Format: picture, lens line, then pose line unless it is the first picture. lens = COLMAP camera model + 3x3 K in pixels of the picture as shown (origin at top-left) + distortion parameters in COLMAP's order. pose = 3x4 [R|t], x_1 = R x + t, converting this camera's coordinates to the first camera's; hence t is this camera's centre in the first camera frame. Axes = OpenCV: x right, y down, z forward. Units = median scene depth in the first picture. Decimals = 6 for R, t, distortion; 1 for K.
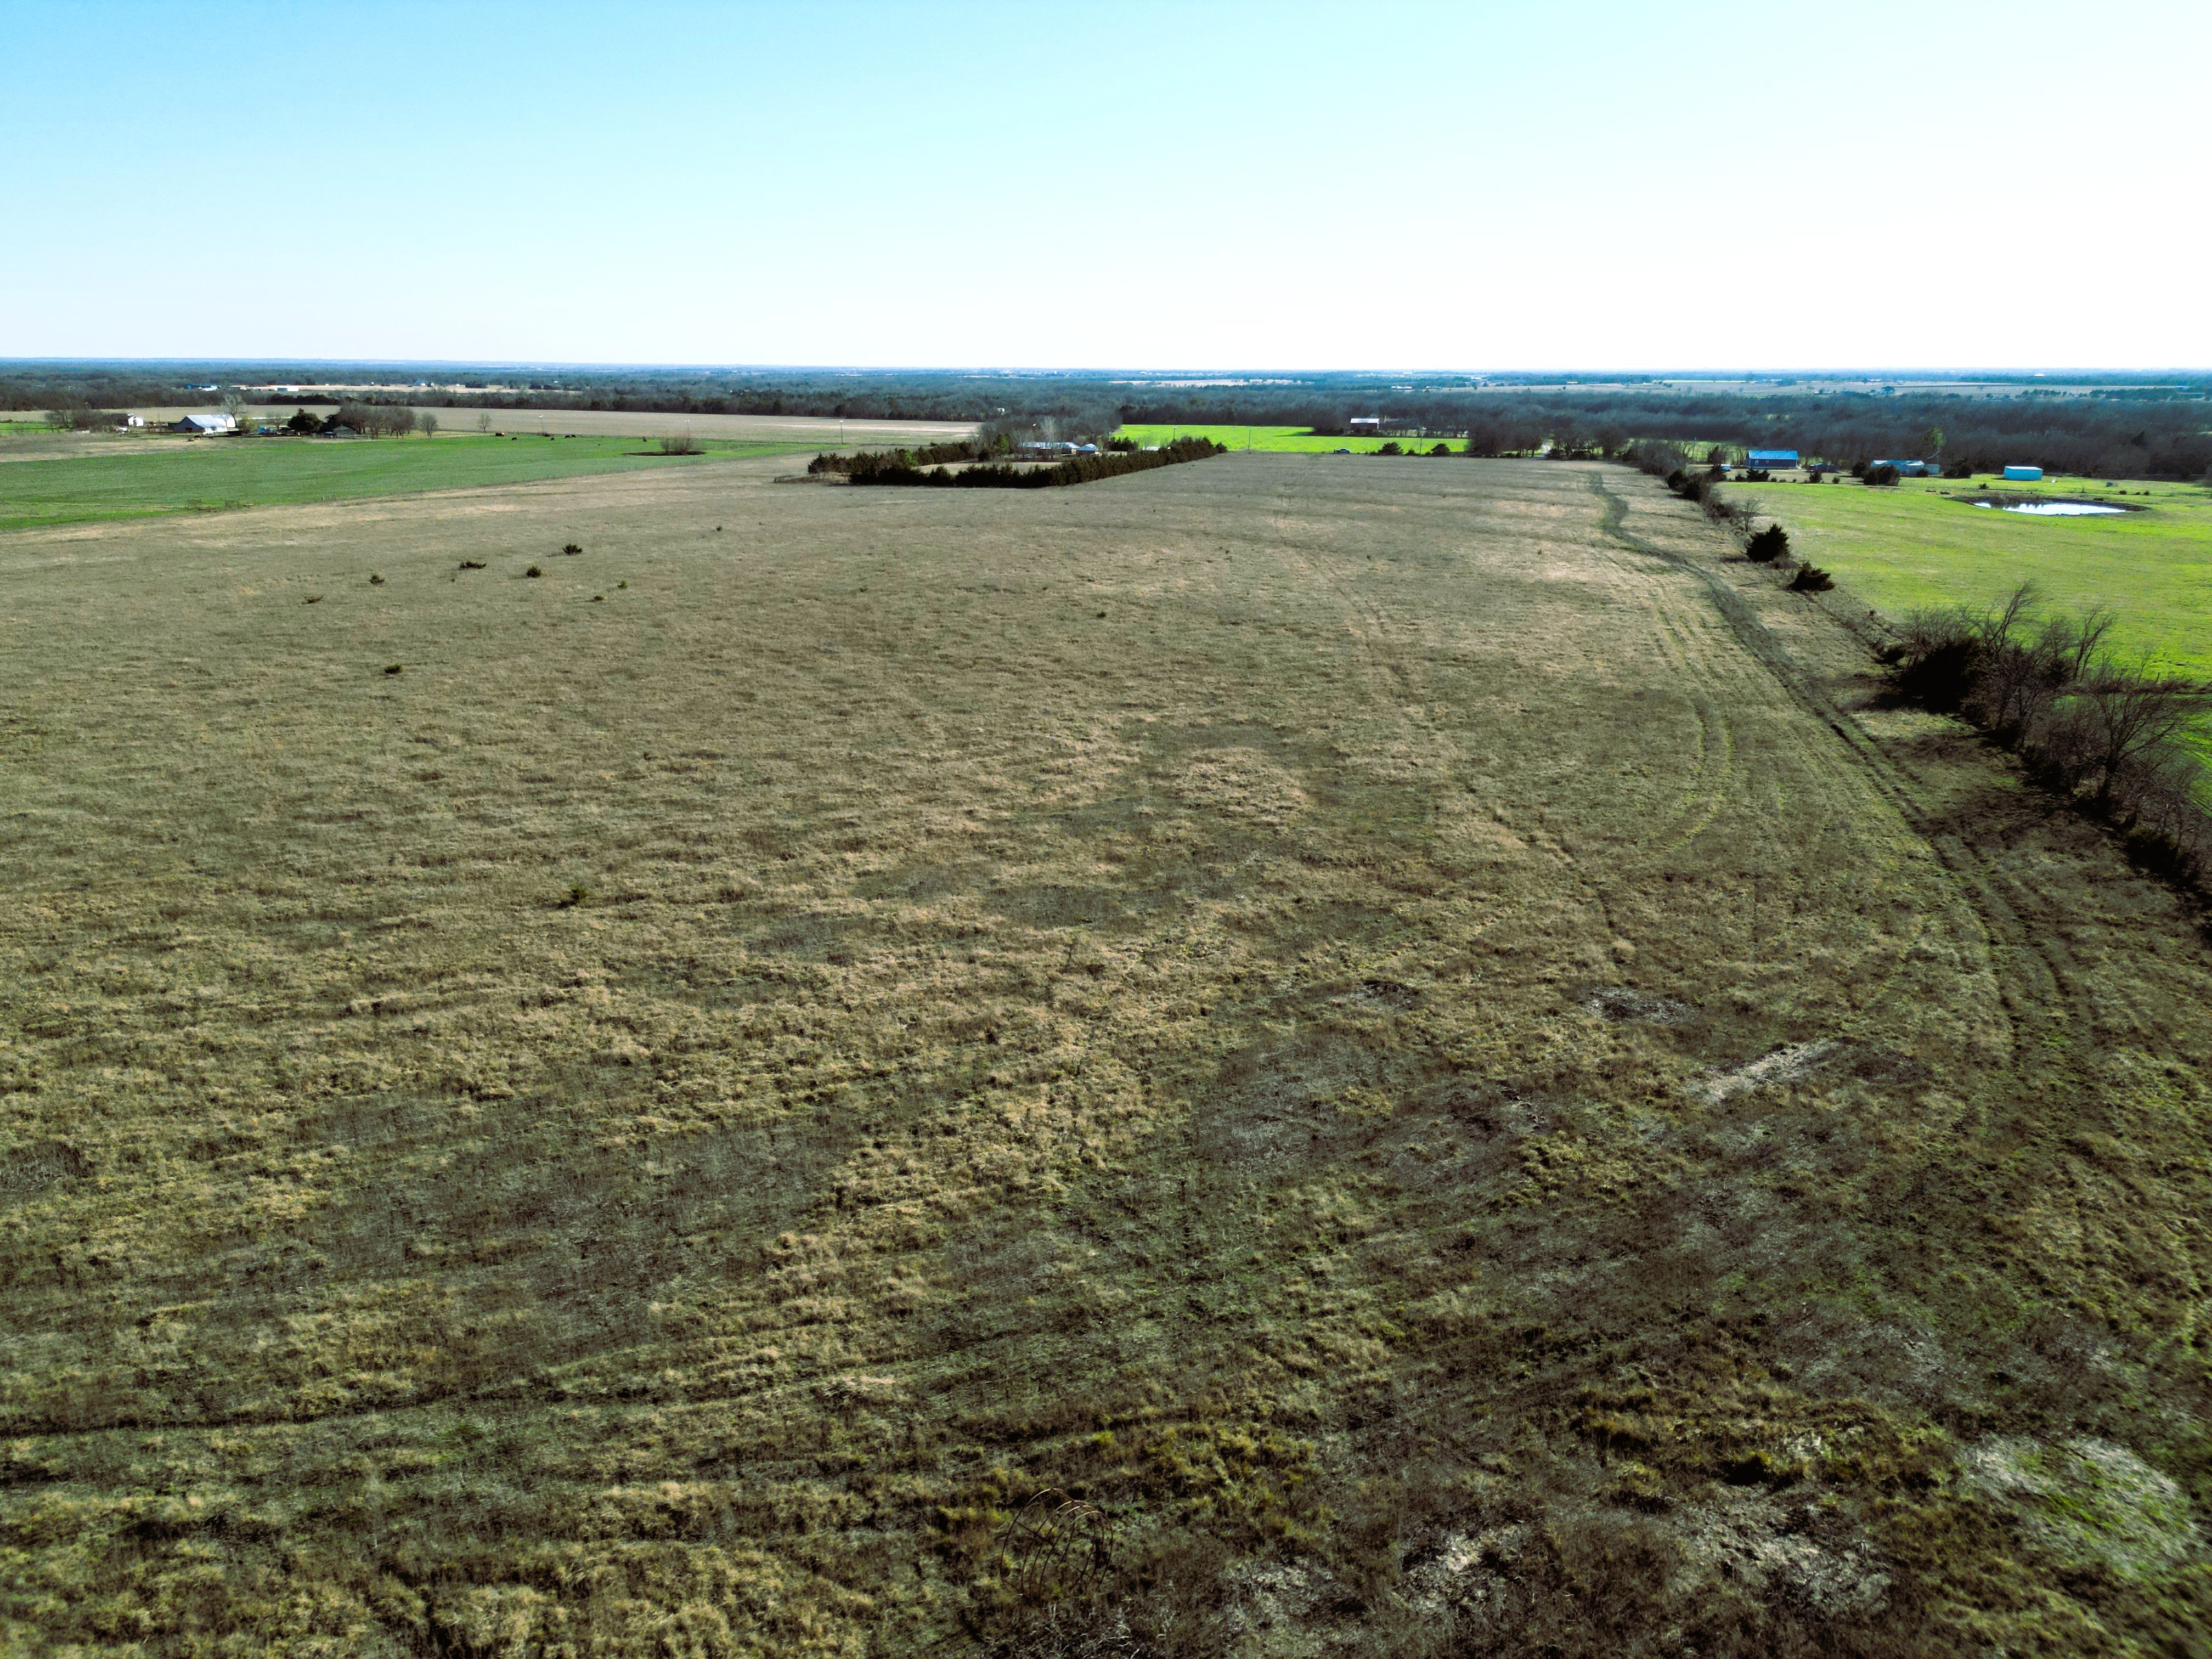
lens RADIAL K [[1571.0, 0, 1106.0], [0, 1571.0, 829.5], [0, 0, 1]] dist [0.069419, -0.059208]
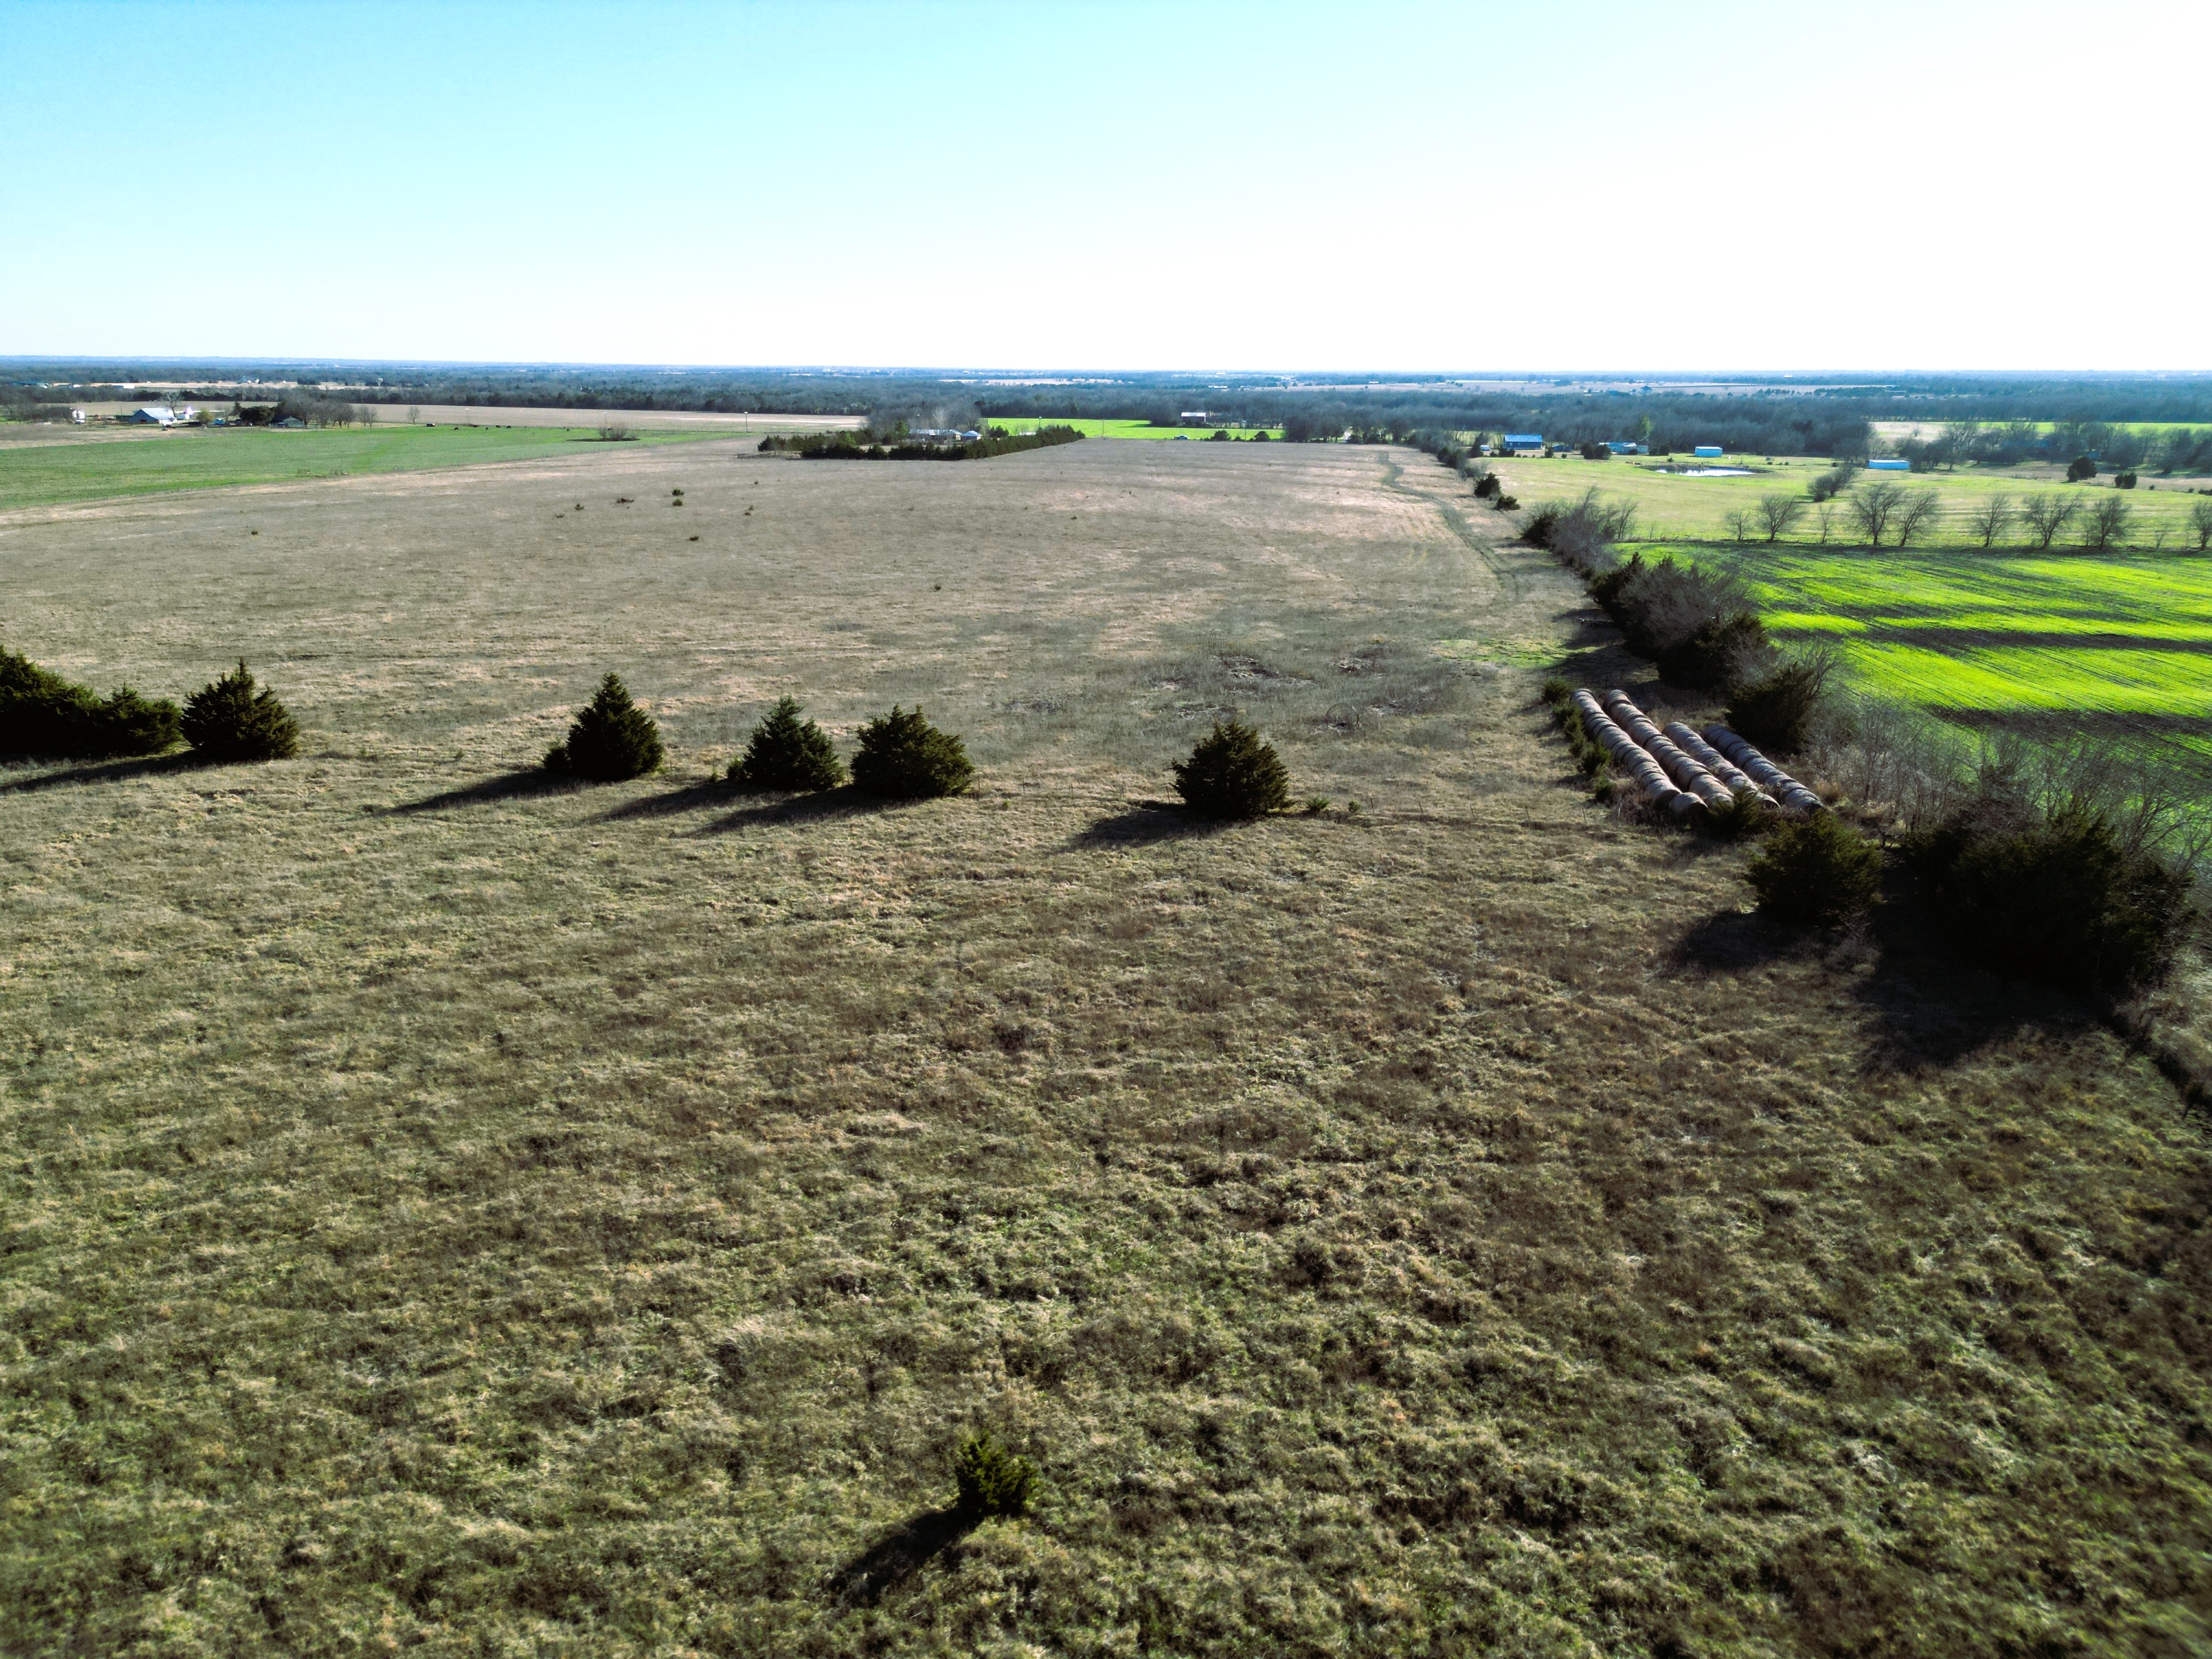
lens RADIAL K [[1571.0, 0, 1106.0], [0, 1571.0, 829.5], [0, 0, 1]] dist [0.069419, -0.059208]
pose [[0.993697, -0.030320, 0.107919, -0.041887], [0.030290, 0.999539, 0.001913, 0.049390], [-0.107928, 0.001368, 0.994158, -0.168061]]
